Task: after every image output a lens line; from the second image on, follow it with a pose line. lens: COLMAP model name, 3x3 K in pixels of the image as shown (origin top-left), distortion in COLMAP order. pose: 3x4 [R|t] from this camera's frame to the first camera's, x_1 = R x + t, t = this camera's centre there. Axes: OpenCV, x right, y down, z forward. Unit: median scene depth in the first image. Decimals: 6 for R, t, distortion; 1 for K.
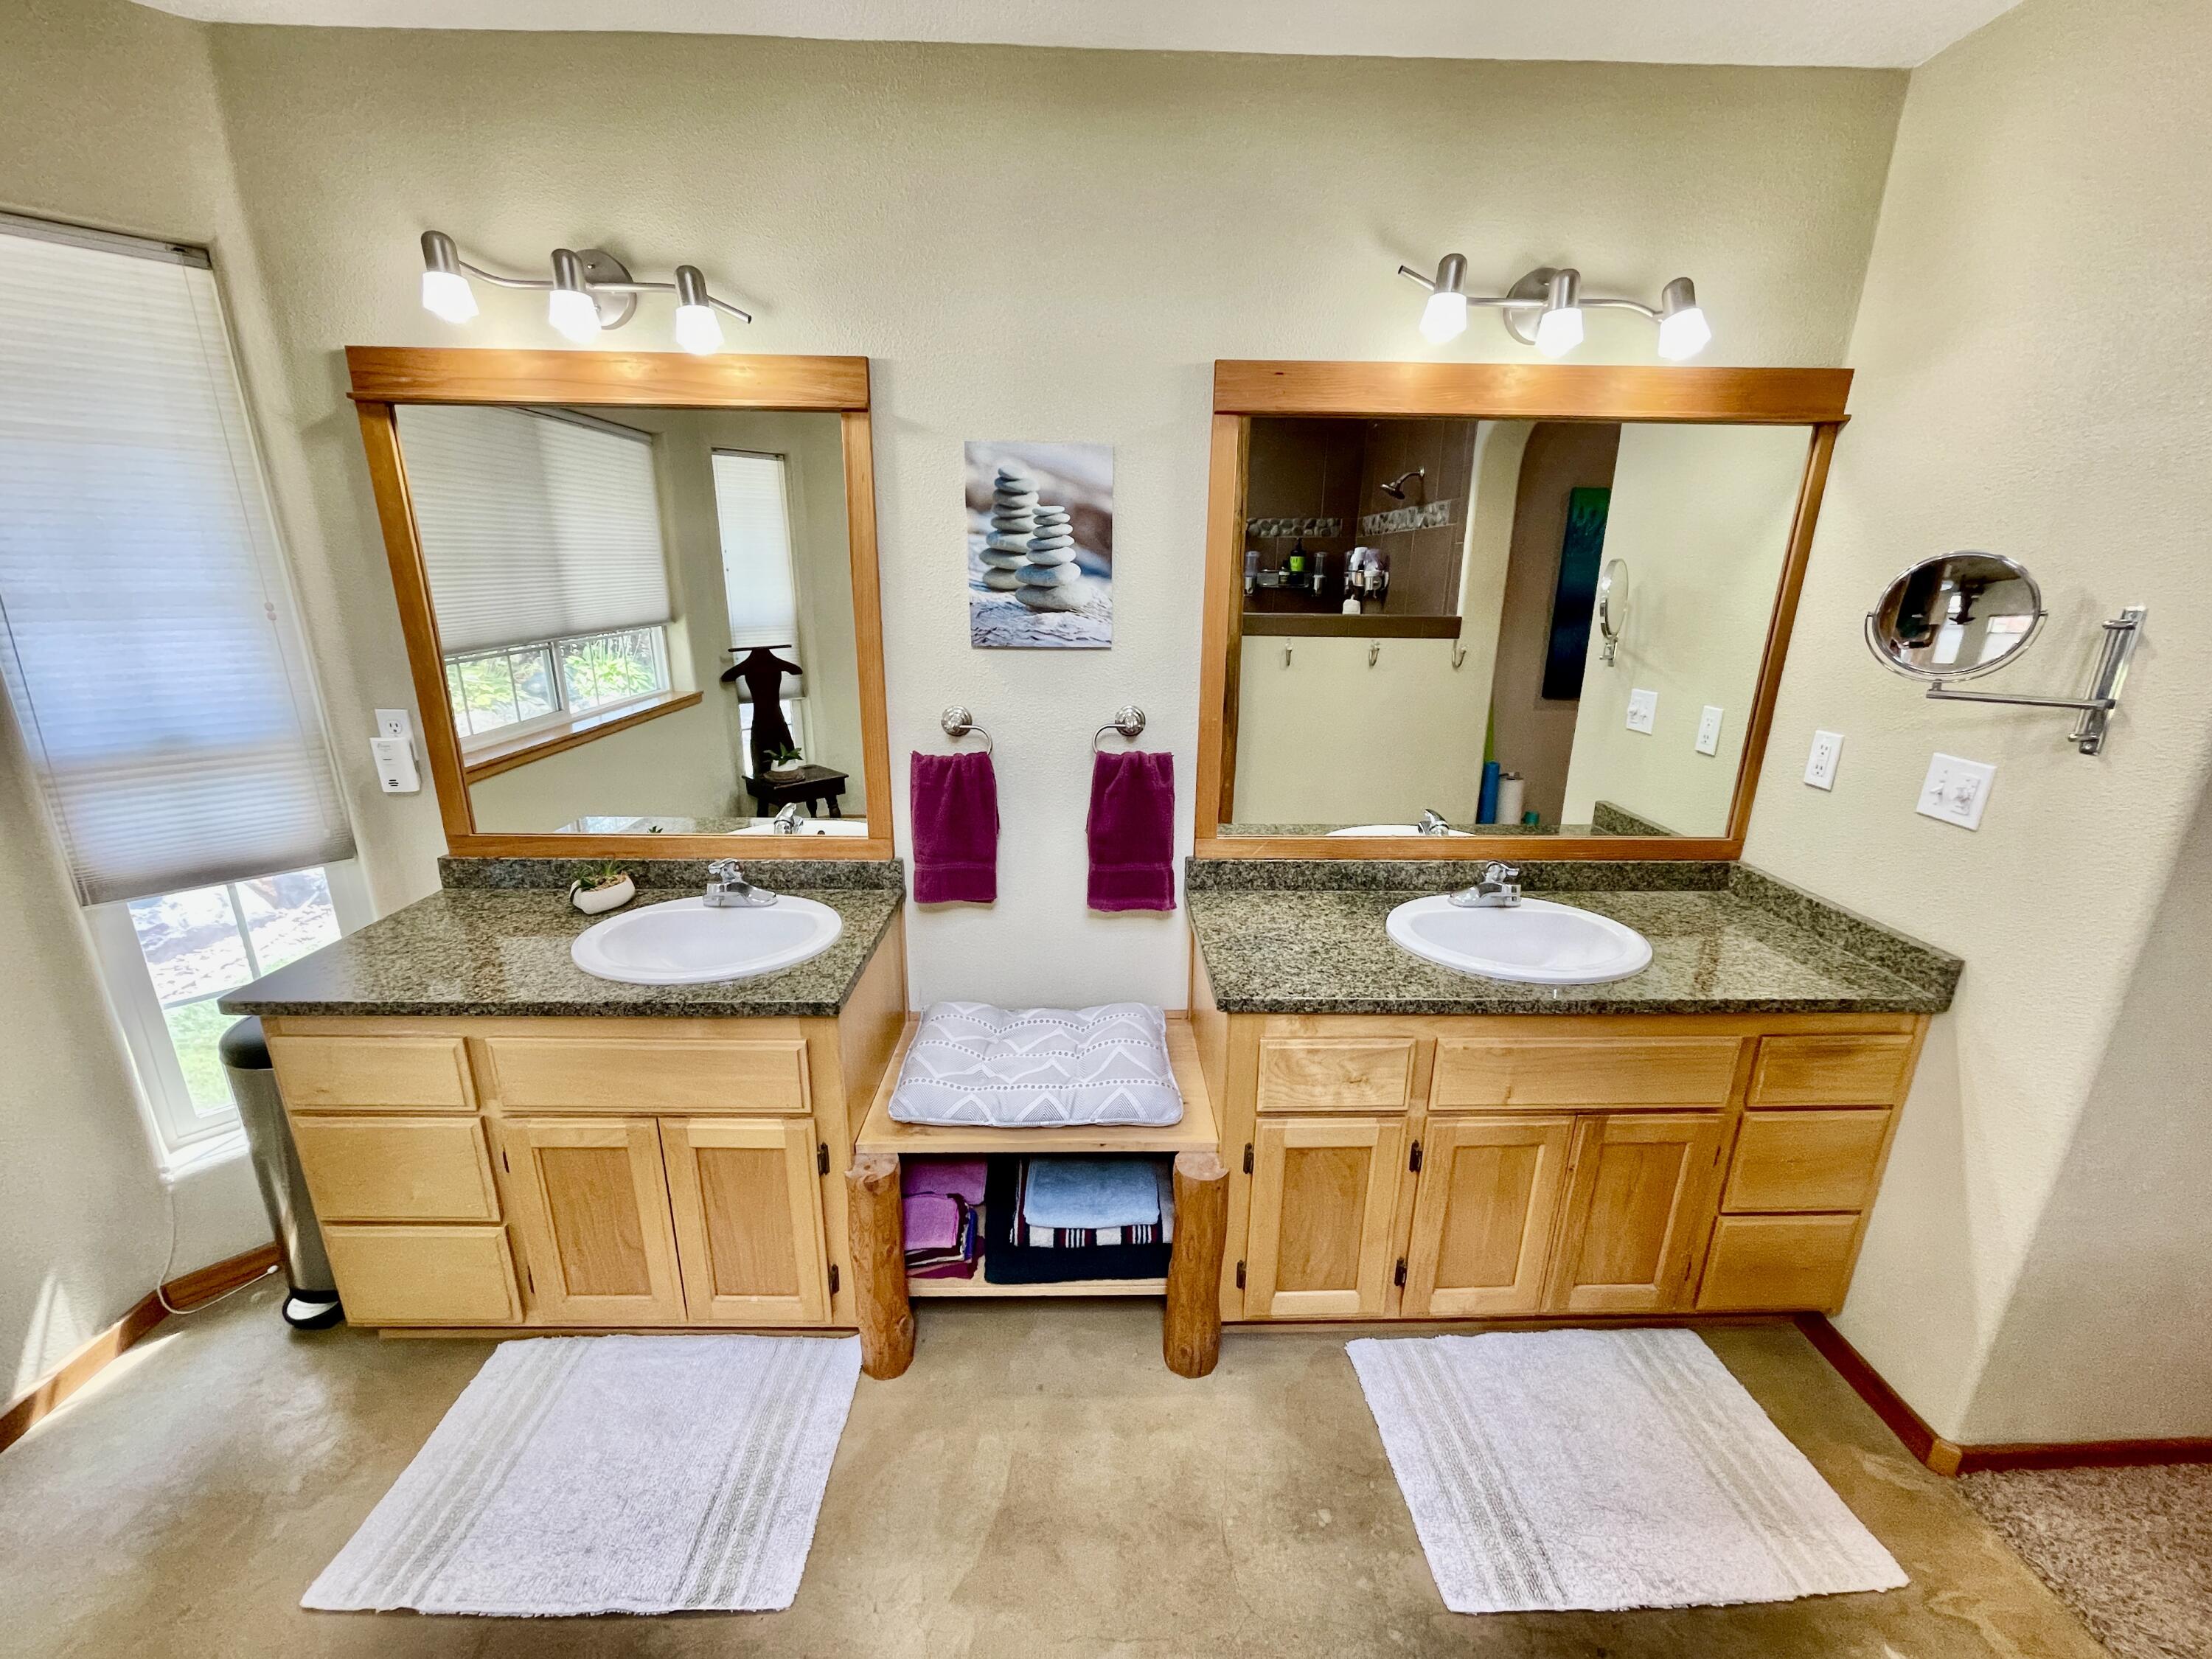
lens RADIAL K [[894.1, 0, 1103.5], [0, 894.1, 834.2], [0, 0, 1]] dist [0.001050, -0.000084]
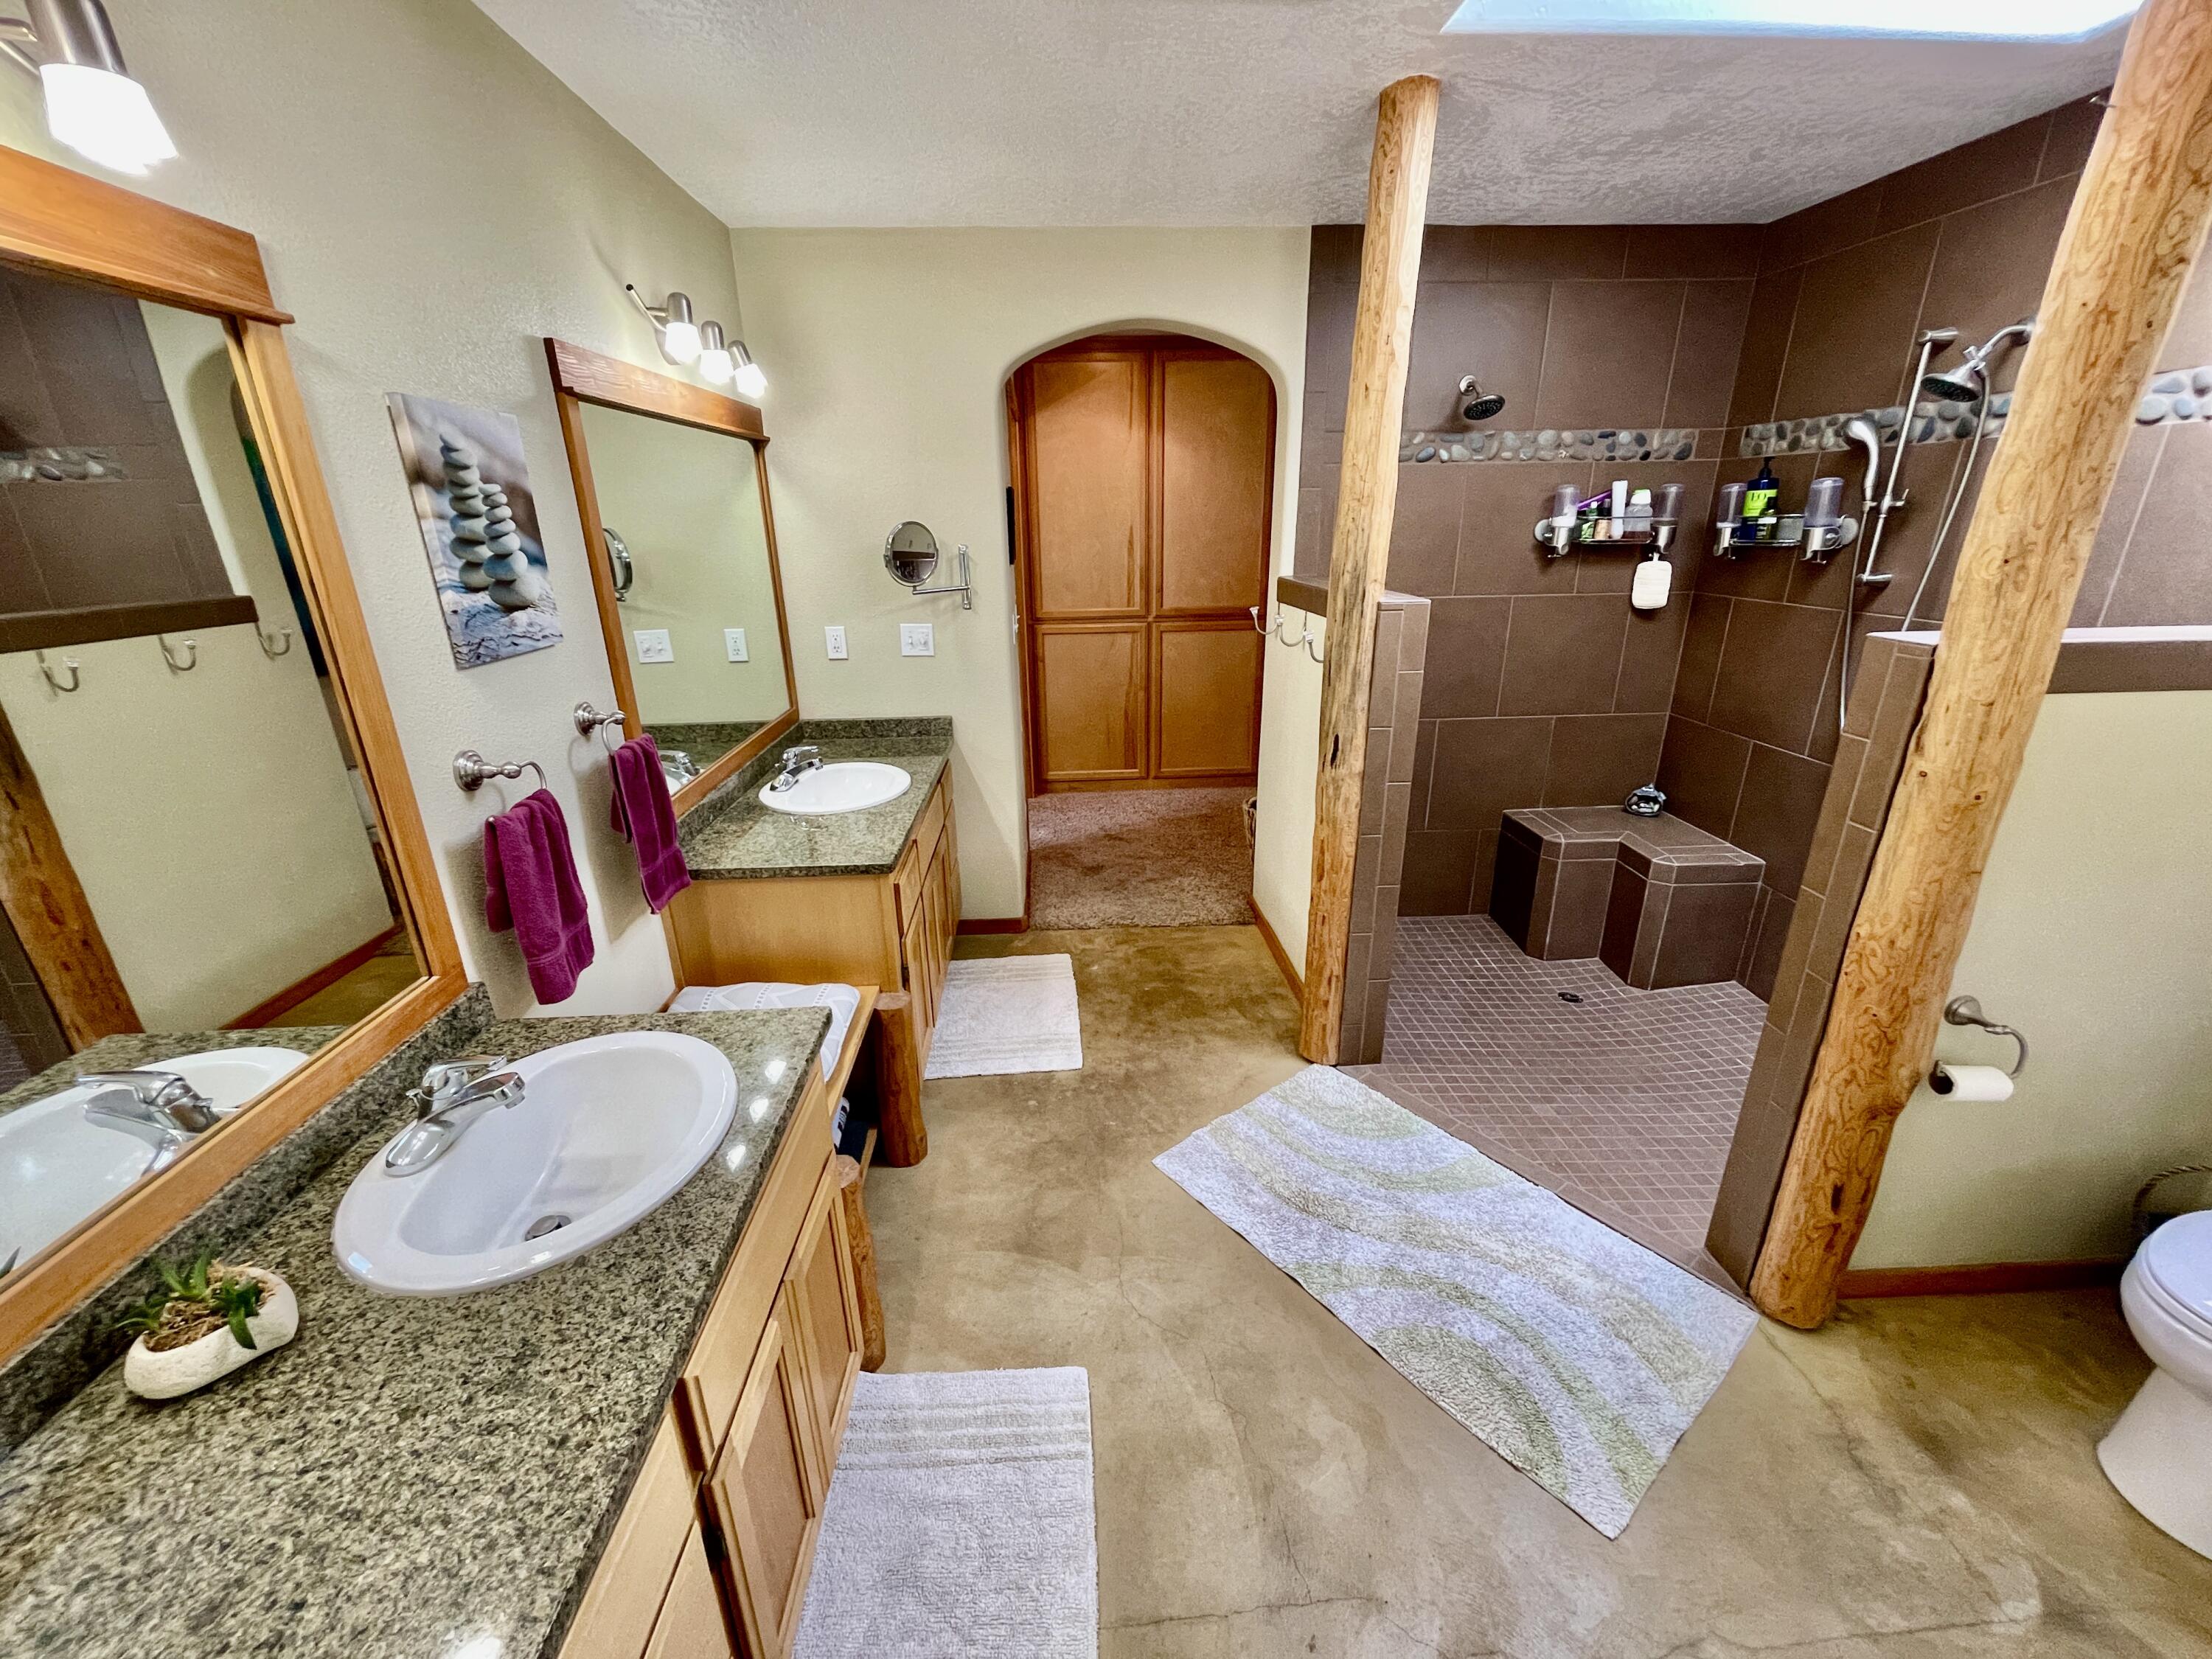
lens RADIAL K [[894.1, 0, 1102.6], [0, 894.1, 831.2], [0, 0, 1]] dist [0.001050, -0.000084]
pose [[-0.025235, -0.344332, 0.938509, -0.959467], [0.302414, 0.892191, 0.335470, -0.184170], [-0.952843, 0.292284, 0.081616, 0.479749]]
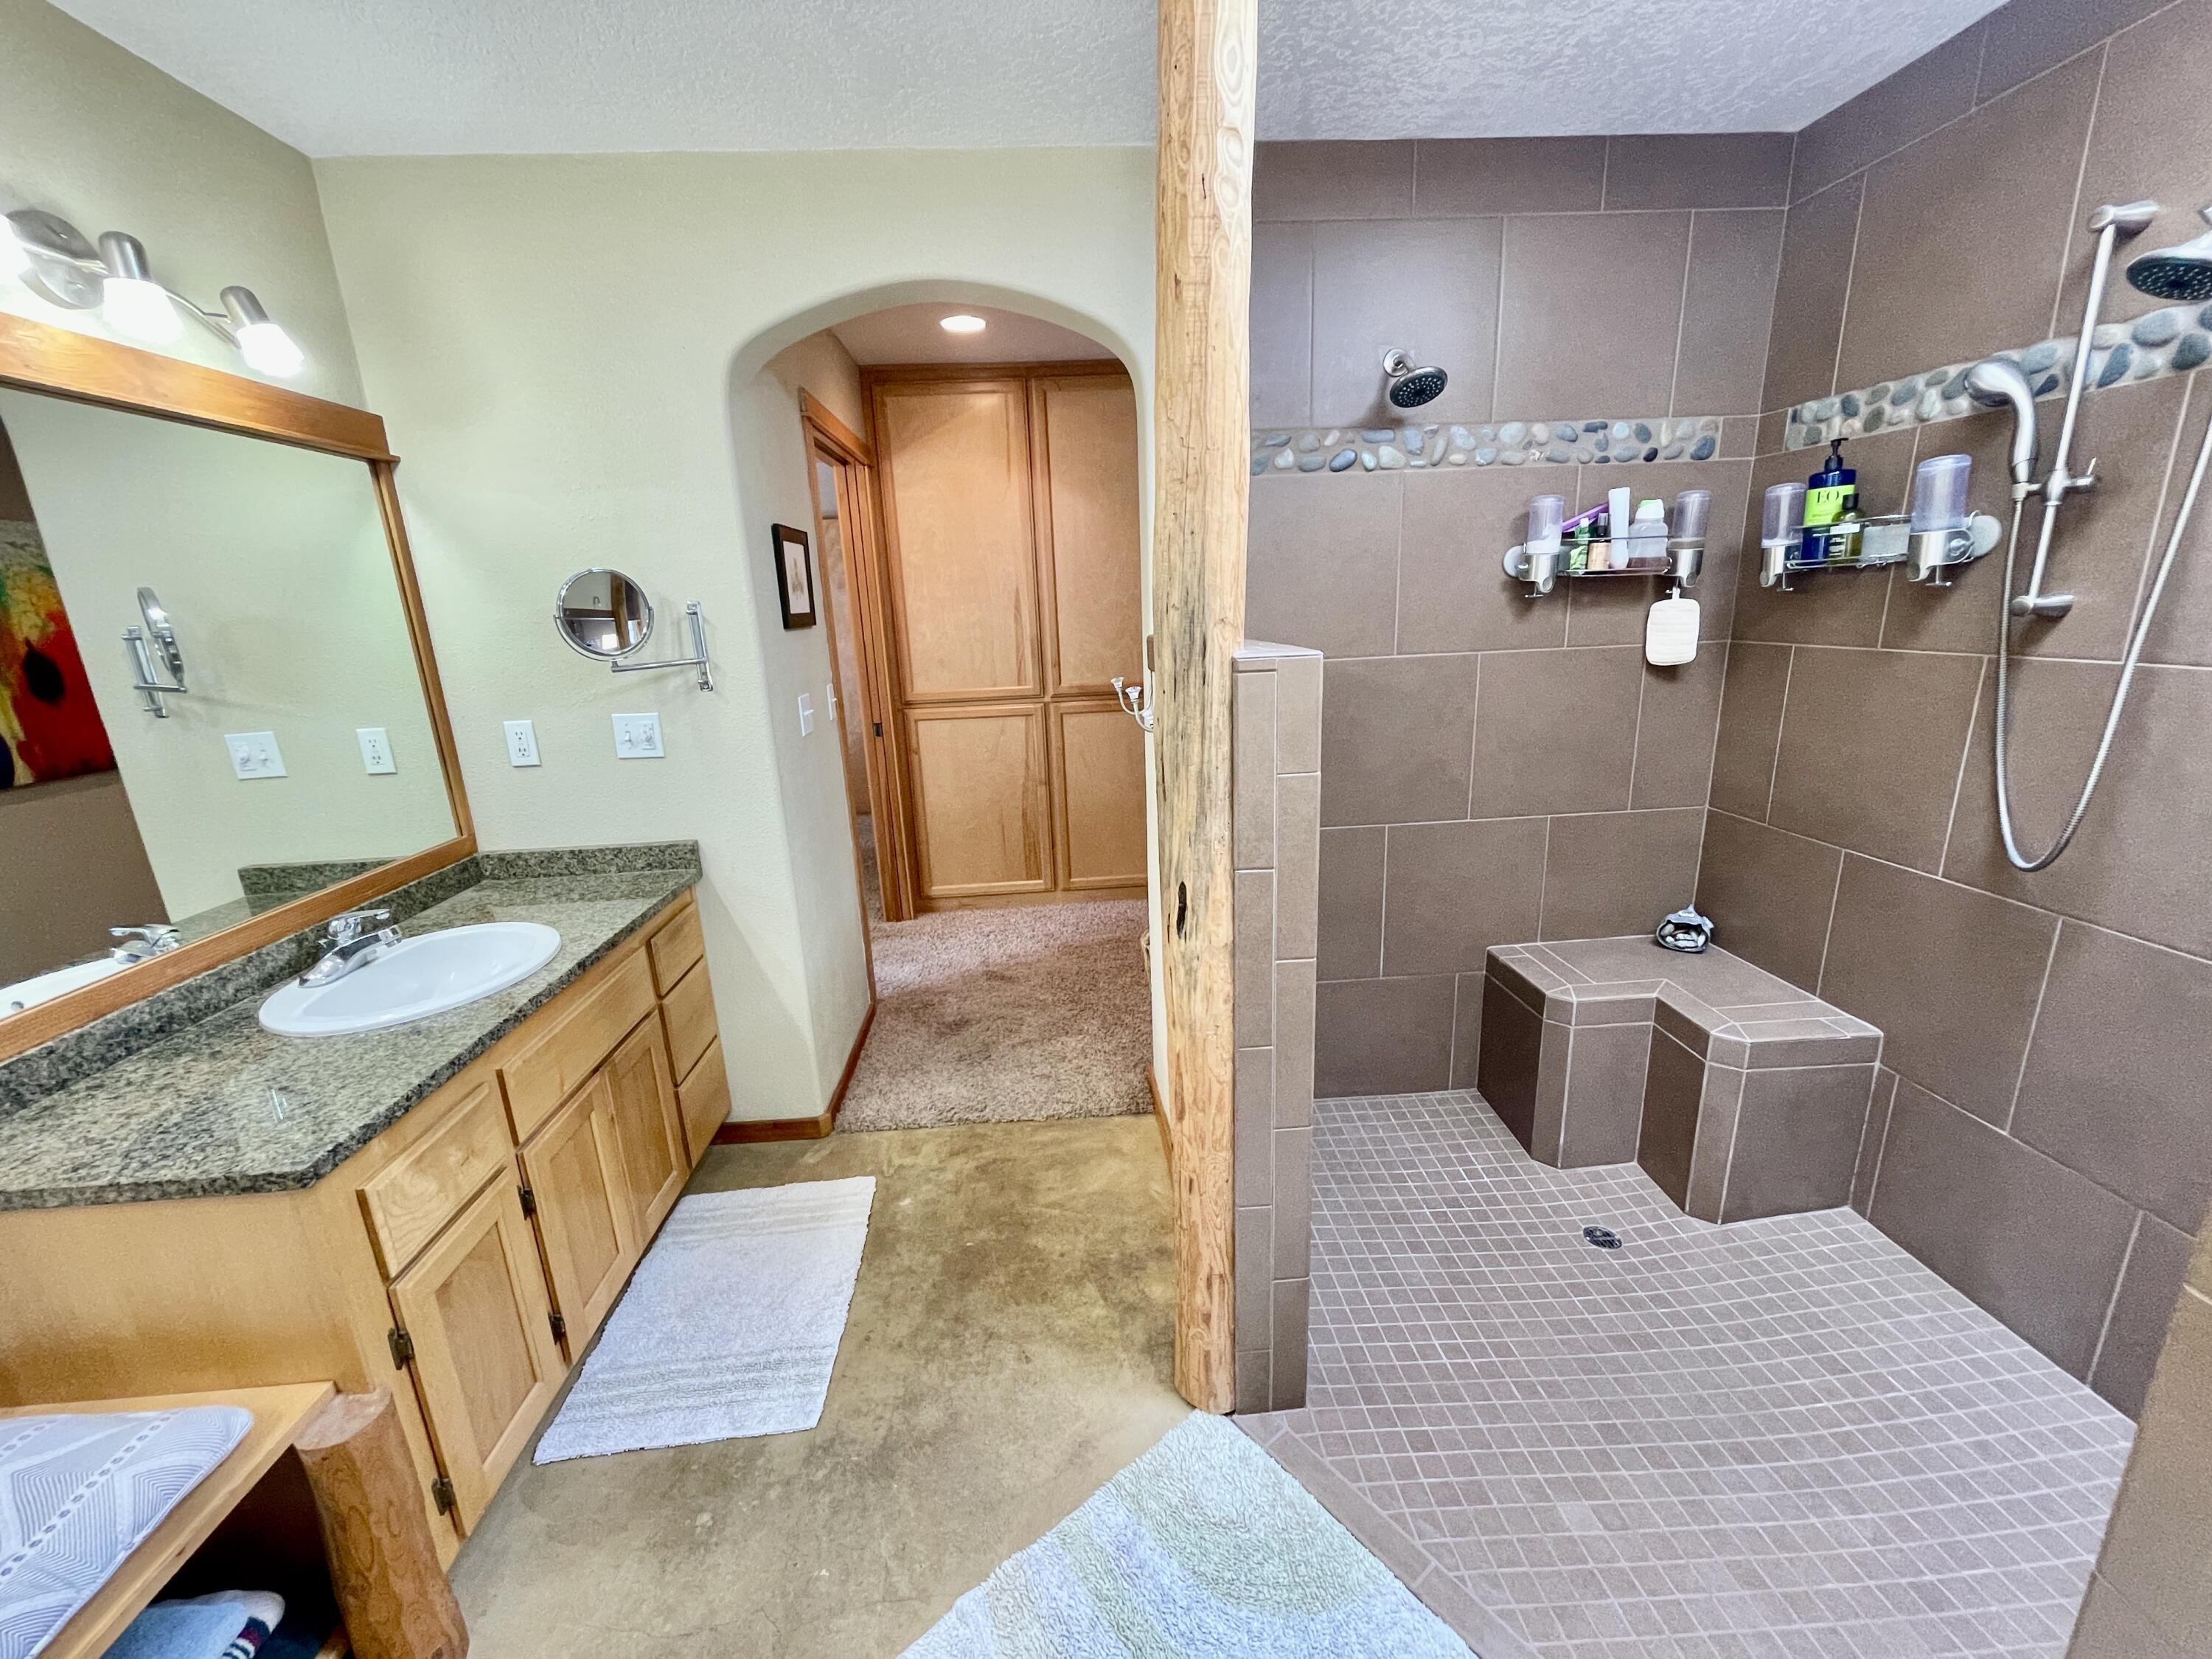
lens RADIAL K [[894.1, 0, 1104.7], [0, 894.1, 833.4], [0, 0, 1]] dist [0.001050, -0.000084]
pose [[-0.037137, -0.261723, 0.964428, -0.427125], [0.326151, 0.909071, 0.259260, -0.029358], [-0.944588, 0.324178, 0.051601, 0.233605]]
